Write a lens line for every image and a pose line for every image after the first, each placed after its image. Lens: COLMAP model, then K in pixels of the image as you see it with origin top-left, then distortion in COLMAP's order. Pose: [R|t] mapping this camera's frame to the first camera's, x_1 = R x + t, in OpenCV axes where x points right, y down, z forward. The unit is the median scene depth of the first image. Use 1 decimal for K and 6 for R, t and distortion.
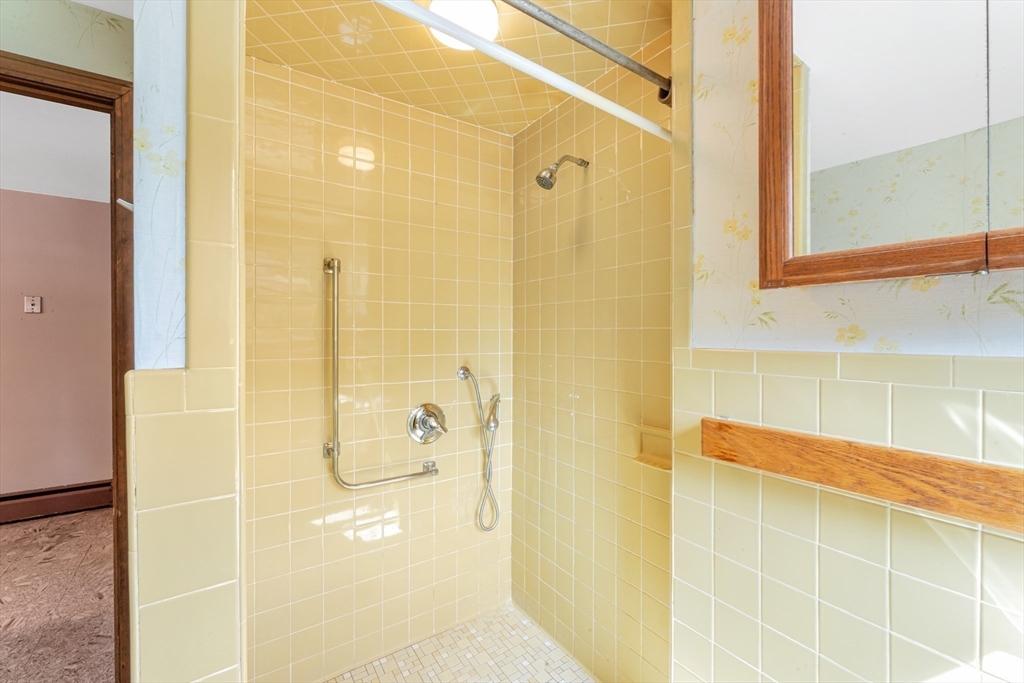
lens RADIAL K [[438.1, 0, 512.1], [0, 438.1, 338.7], [0, 0, 1]] dist [-0.001431, -0.000145]
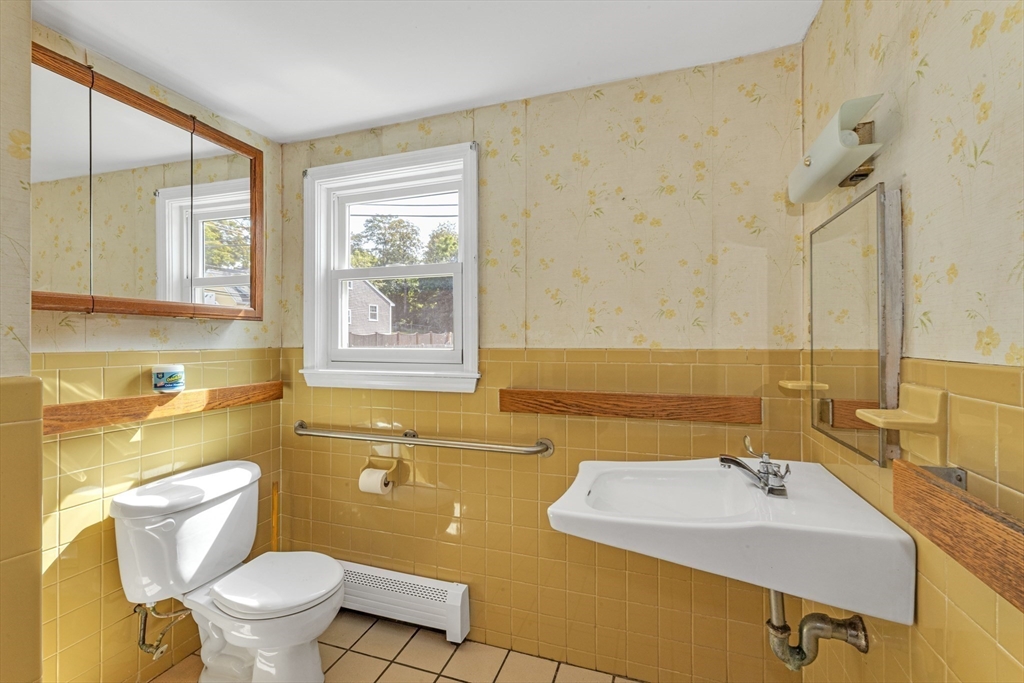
lens RADIAL K [[422.8, 0, 512.7], [0, 422.8, 338.9], [0, 0, 1]] dist [-0.002116, -0.000238]
pose [[-0.594807, 0.002295, 0.803866, -1.721500], [0.005490, 0.999984, 0.001207, -0.011488], [-0.803850, 0.005132, -0.594810, 0.488560]]
